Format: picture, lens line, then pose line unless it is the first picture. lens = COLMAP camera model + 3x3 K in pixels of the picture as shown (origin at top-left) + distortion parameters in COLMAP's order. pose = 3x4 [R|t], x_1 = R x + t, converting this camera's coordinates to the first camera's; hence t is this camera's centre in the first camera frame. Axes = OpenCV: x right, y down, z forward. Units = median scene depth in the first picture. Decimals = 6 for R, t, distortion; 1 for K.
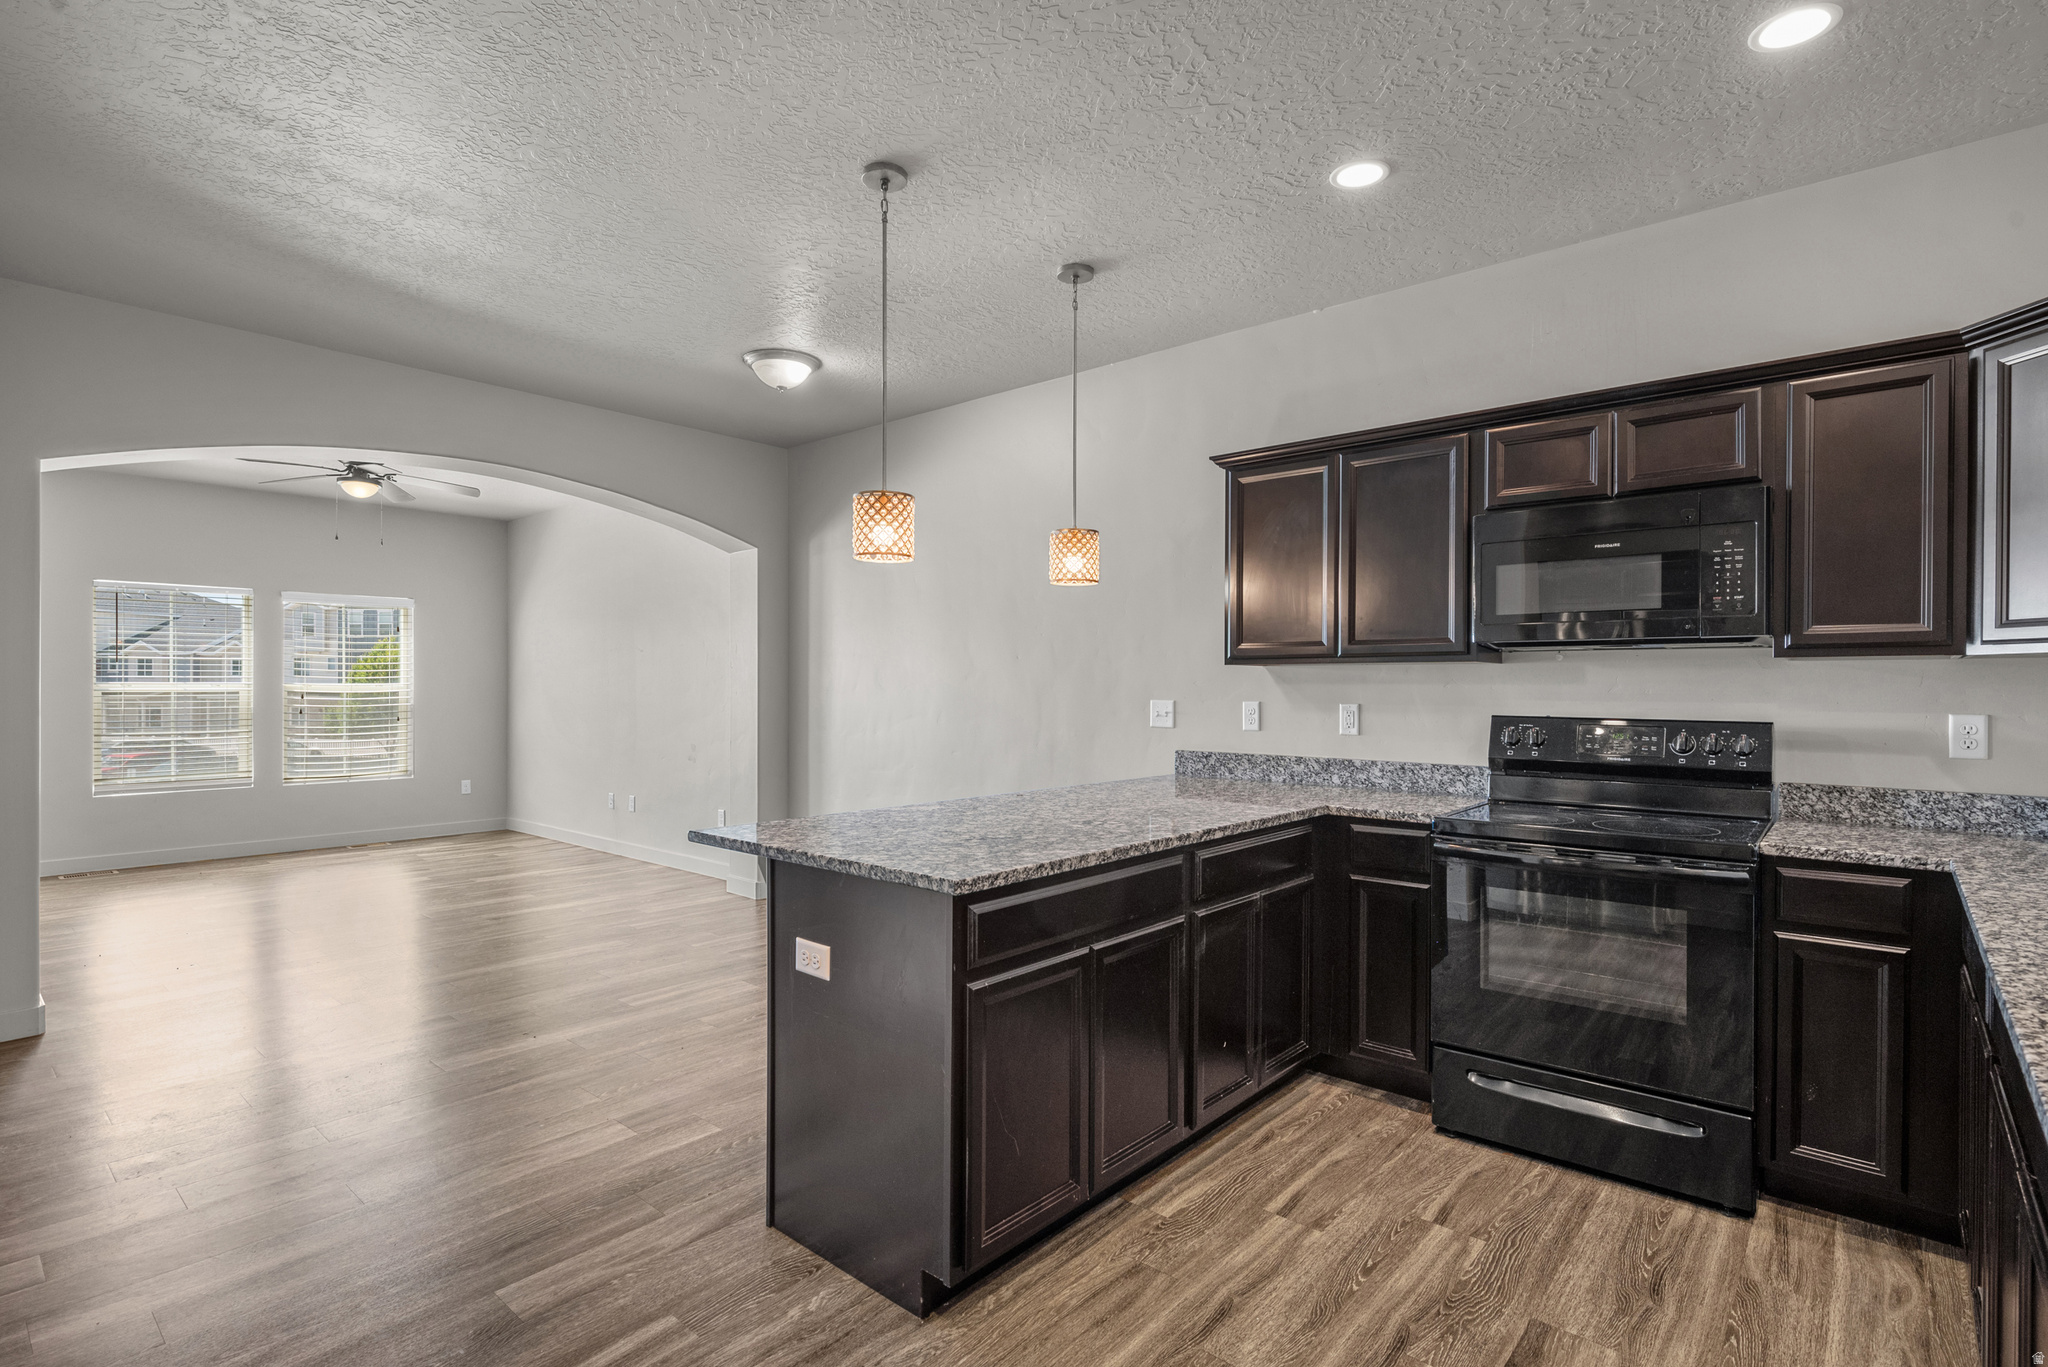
lens RADIAL K [[998.1, 0, 1049.9], [0, 998.1, 685.2], [0, 0, 1]] dist [-0.001481, -0.000110]
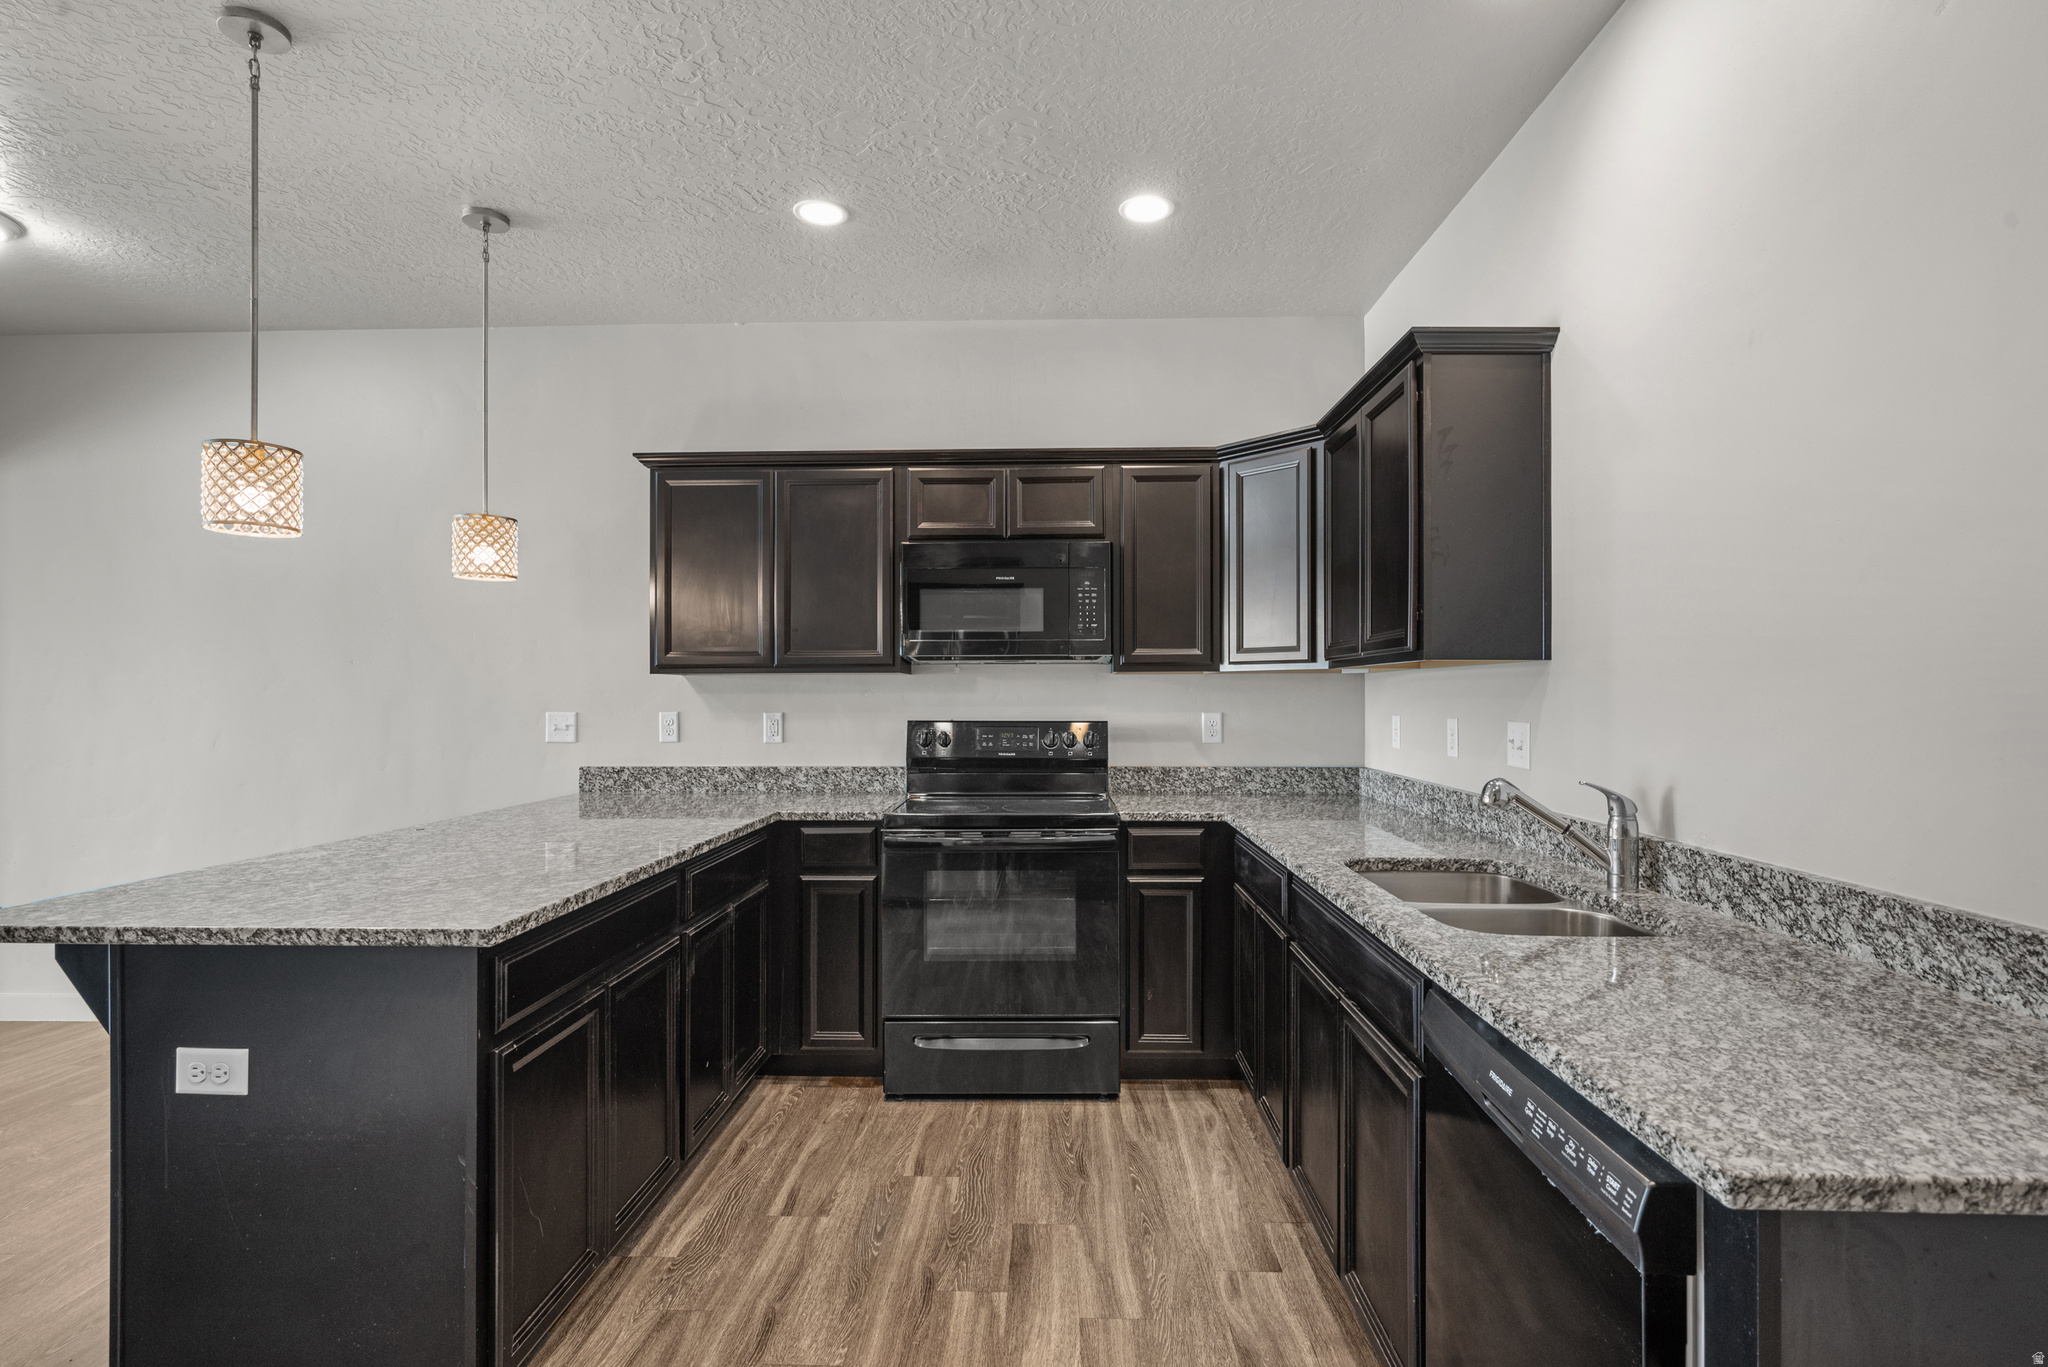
lens RADIAL K [[998.1, 0, 1049.9], [0, 998.1, 685.2], [0, 0, 1]] dist [-0.001481, -0.000110]
pose [[0.772530, 0.000351, 0.634979, -0.184397], [0.005326, 0.999961, -0.007033, -0.001148], [-0.634956, 0.008815, 0.772498, 0.032901]]
